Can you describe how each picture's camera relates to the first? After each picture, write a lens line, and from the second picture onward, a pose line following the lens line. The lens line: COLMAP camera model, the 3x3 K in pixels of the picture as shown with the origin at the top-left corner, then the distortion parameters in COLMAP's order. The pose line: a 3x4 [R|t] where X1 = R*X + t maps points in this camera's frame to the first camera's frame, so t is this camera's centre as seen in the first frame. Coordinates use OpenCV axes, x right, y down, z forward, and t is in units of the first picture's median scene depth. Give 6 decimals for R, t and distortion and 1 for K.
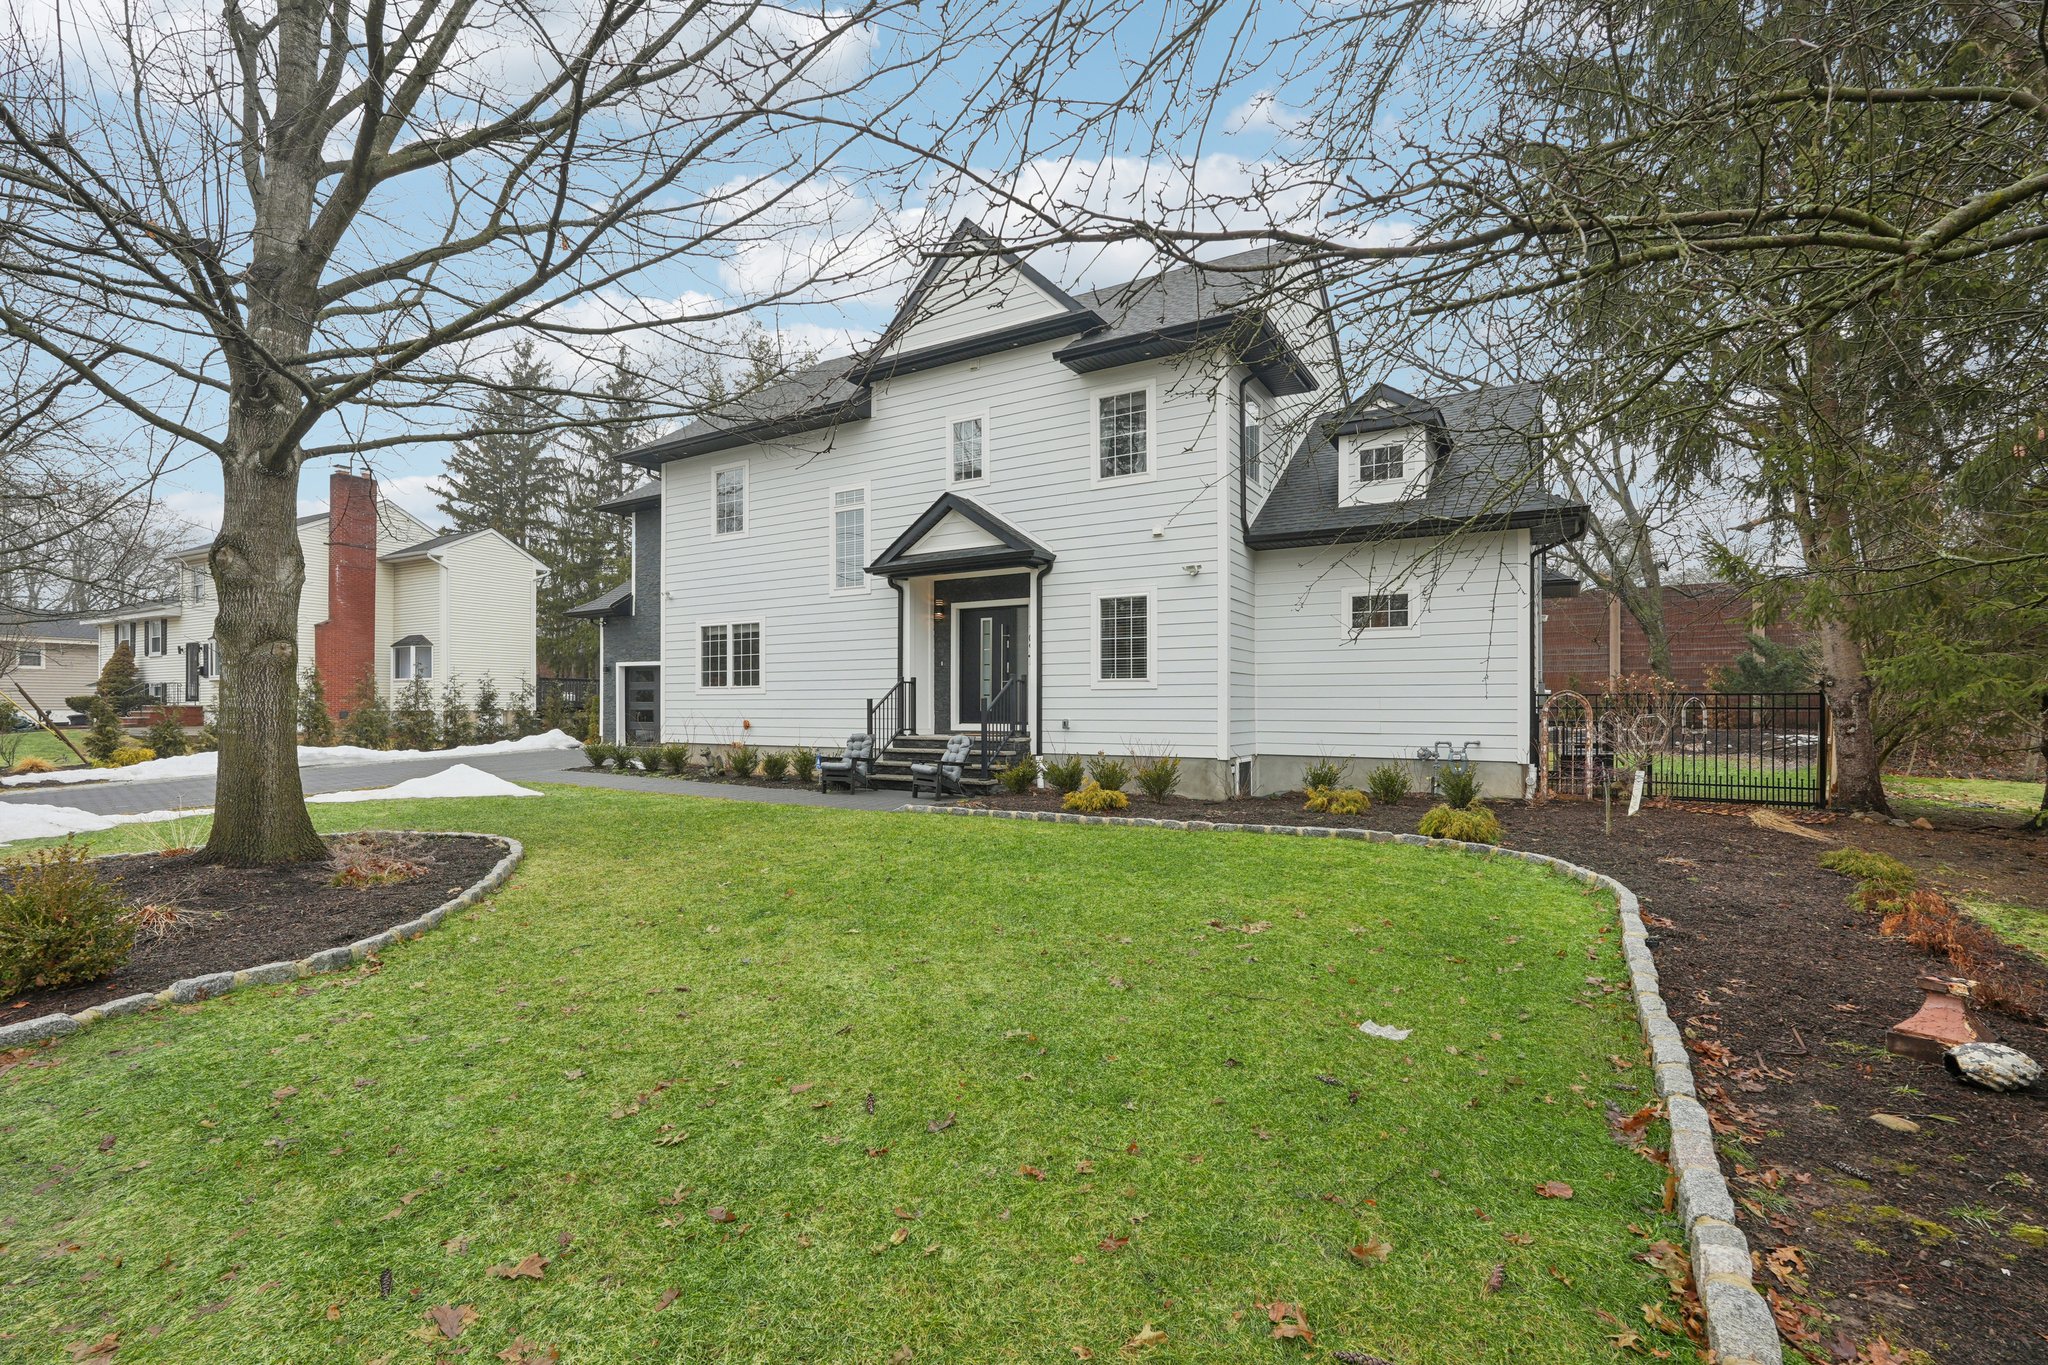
lens RADIAL K [[937.5, 0, 1022.0], [0, 937.5, 698.8], [0, 0, 1]] dist [-0.009579, 0.000035]
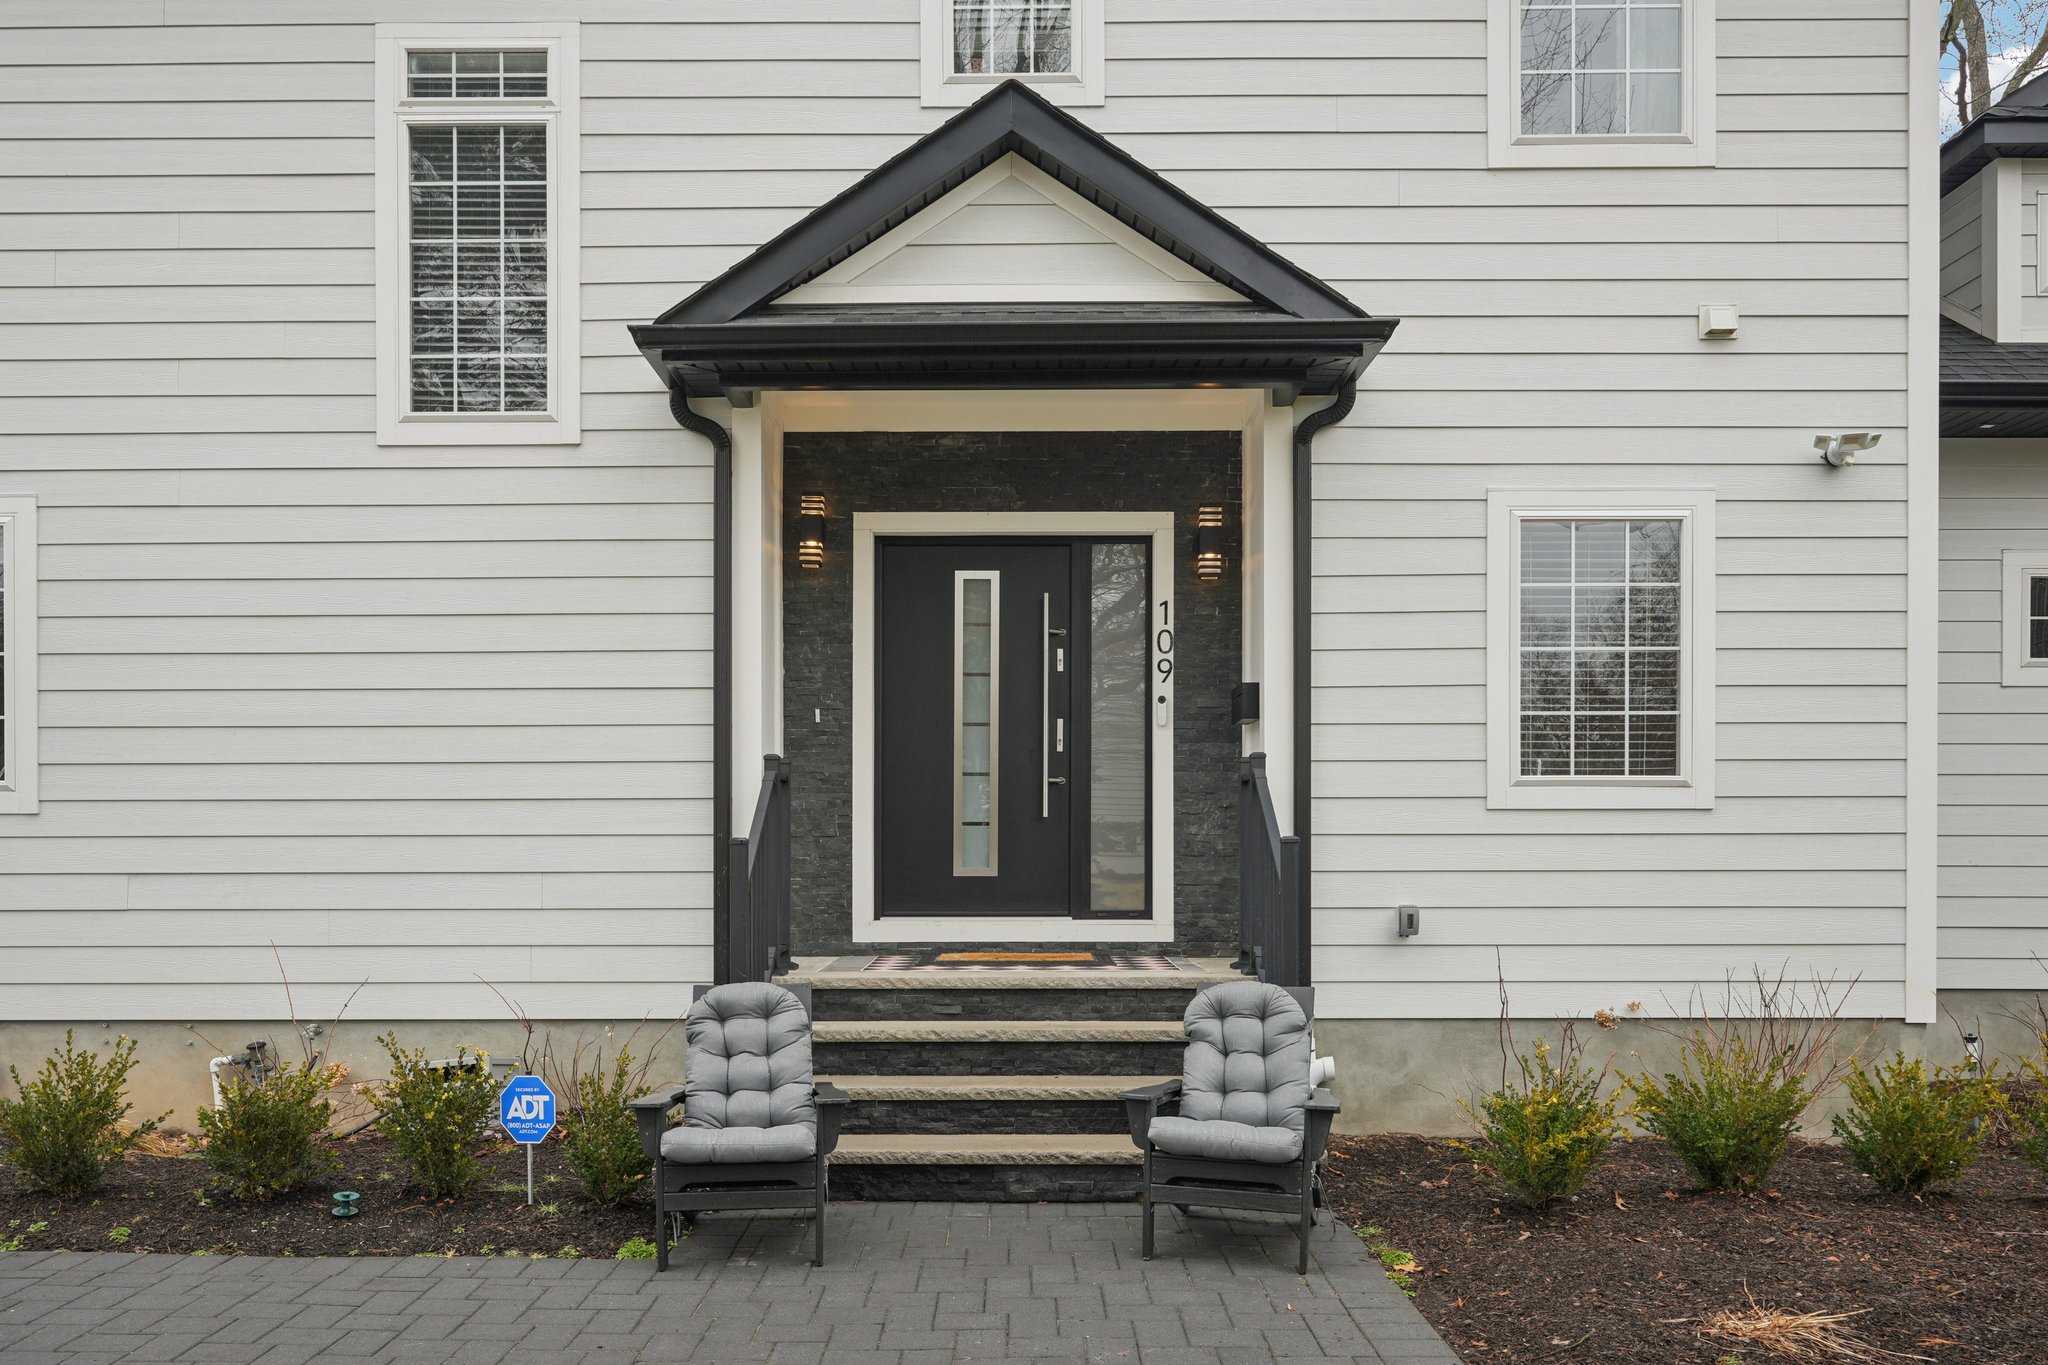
lens RADIAL K [[1499.1, 0, 1012.4], [0, 1499.1, 828.7], [0, 0, 1]] dist [-0.005170, -0.001580]
pose [[0.860301, 0.002169, 0.509782, -0.297489], [-0.004060, 0.999988, 0.002597, -0.004001], [-0.509770, -0.004304, 0.860300, 0.616702]]
